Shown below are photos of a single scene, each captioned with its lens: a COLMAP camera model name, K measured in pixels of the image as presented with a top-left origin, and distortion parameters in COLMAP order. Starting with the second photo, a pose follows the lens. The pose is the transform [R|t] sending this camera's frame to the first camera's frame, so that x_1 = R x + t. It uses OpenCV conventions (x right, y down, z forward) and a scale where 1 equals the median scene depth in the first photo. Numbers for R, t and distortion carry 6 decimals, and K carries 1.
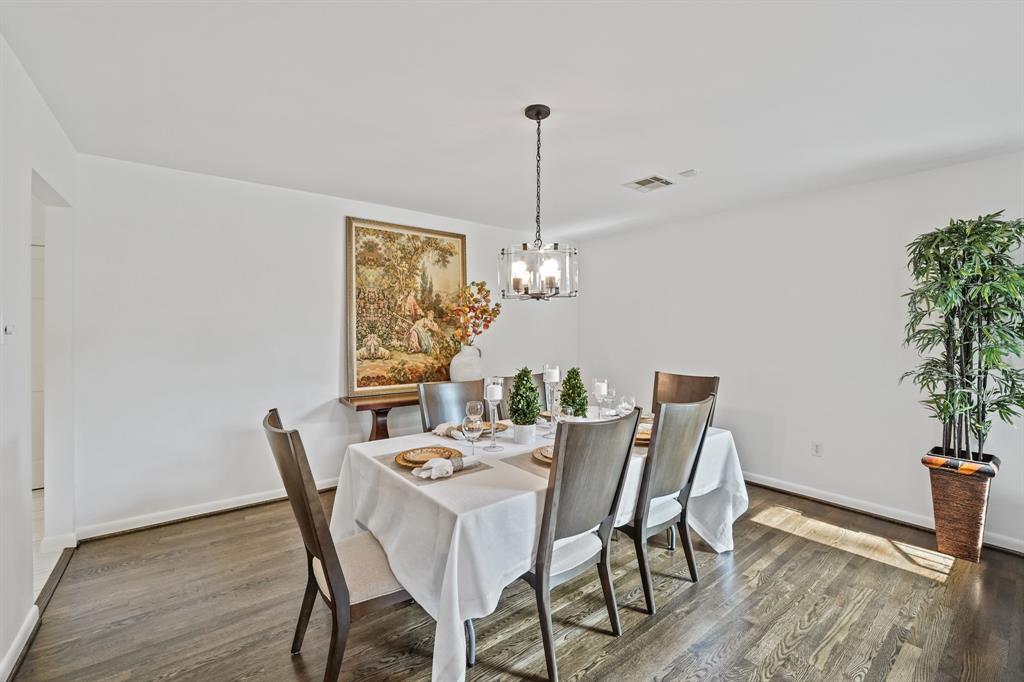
lens RADIAL K [[419.4, 0, 514.2], [0, 419.4, 336.7], [0, 0, 1]] dist [-0.002639, -0.000466]
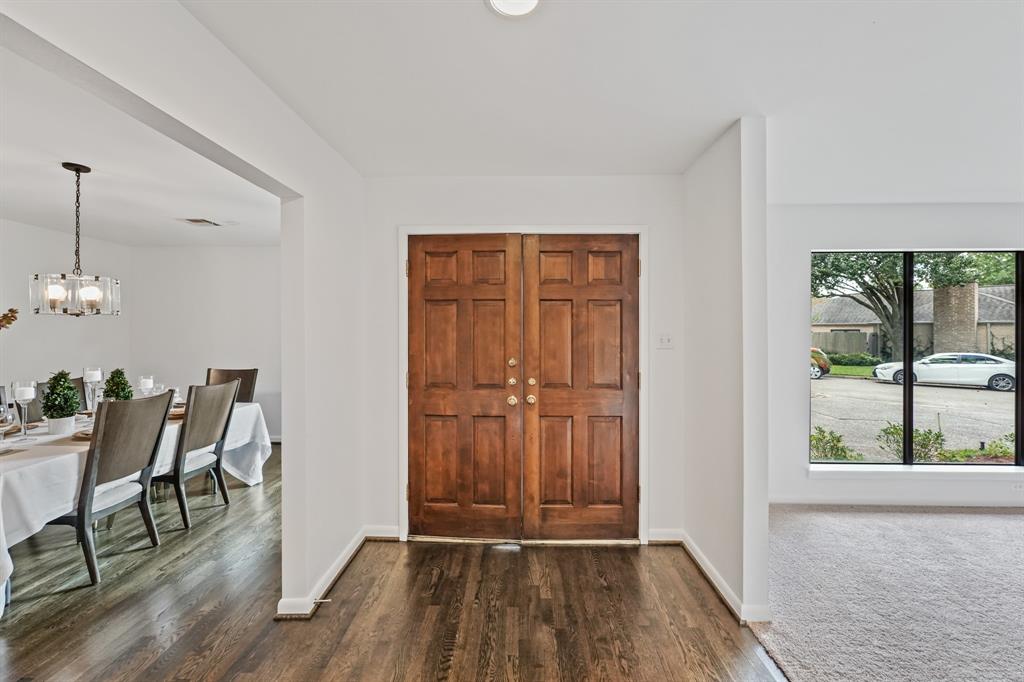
lens RADIAL K [[419.4, 0, 516.6], [0, 419.4, 330.0], [0, 0, 1]] dist [-0.002639, -0.000466]
pose [[0.637766, -0.001565, 0.770228, -0.069541], [0.011928, 0.999898, -0.007845, -0.021157], [-0.770138, 0.014190, 0.637720, -0.826633]]
